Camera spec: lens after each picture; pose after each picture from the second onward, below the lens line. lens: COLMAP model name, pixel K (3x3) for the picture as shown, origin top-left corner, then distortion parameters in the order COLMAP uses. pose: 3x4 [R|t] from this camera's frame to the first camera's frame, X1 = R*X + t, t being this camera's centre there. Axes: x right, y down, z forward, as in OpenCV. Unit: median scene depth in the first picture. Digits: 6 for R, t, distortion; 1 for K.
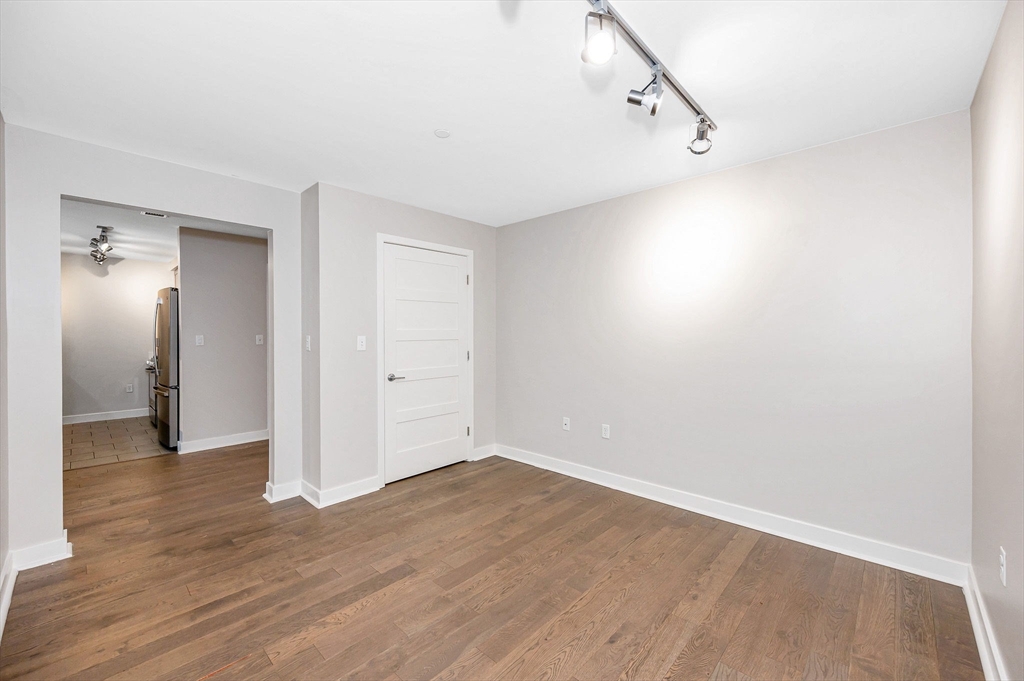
lens RADIAL K [[421.2, 0, 521.5], [0, 421.2, 333.7], [0, 0, 1]] dist [-0.001187, -0.000447]
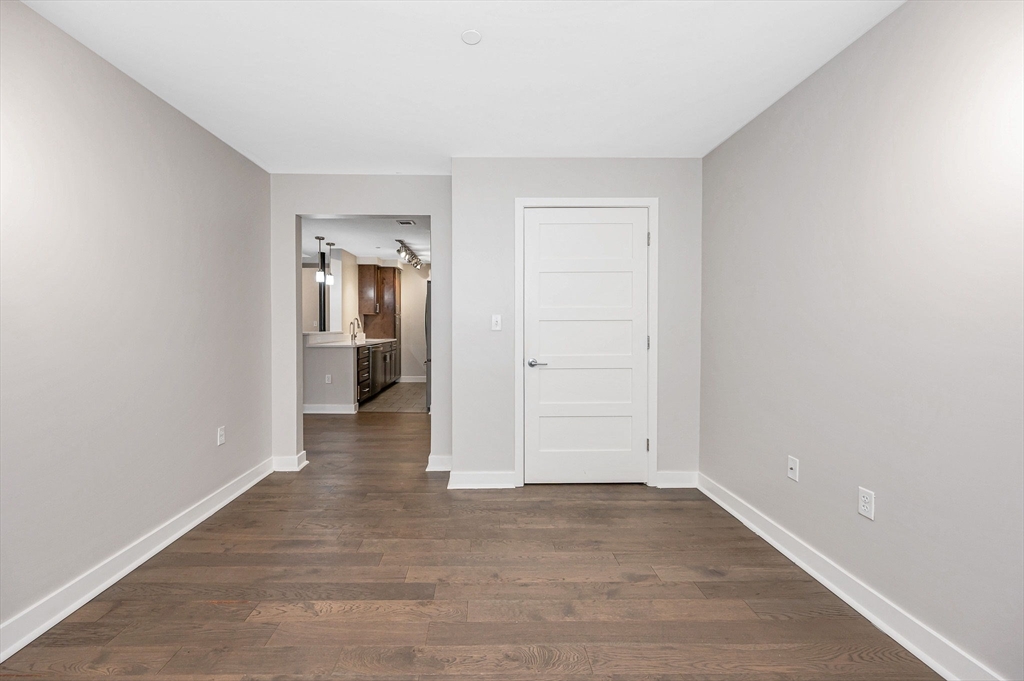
lens RADIAL K [[421.2, 0, 484.8], [0, 421.2, 328.2], [0, 0, 1]] dist [-0.001187, -0.000447]
pose [[0.674006, 0.009824, -0.738661, 0.302544], [-0.002759, 0.999938, 0.010781, 0.026861], [0.738721, -0.005228, 0.673991, 0.395691]]
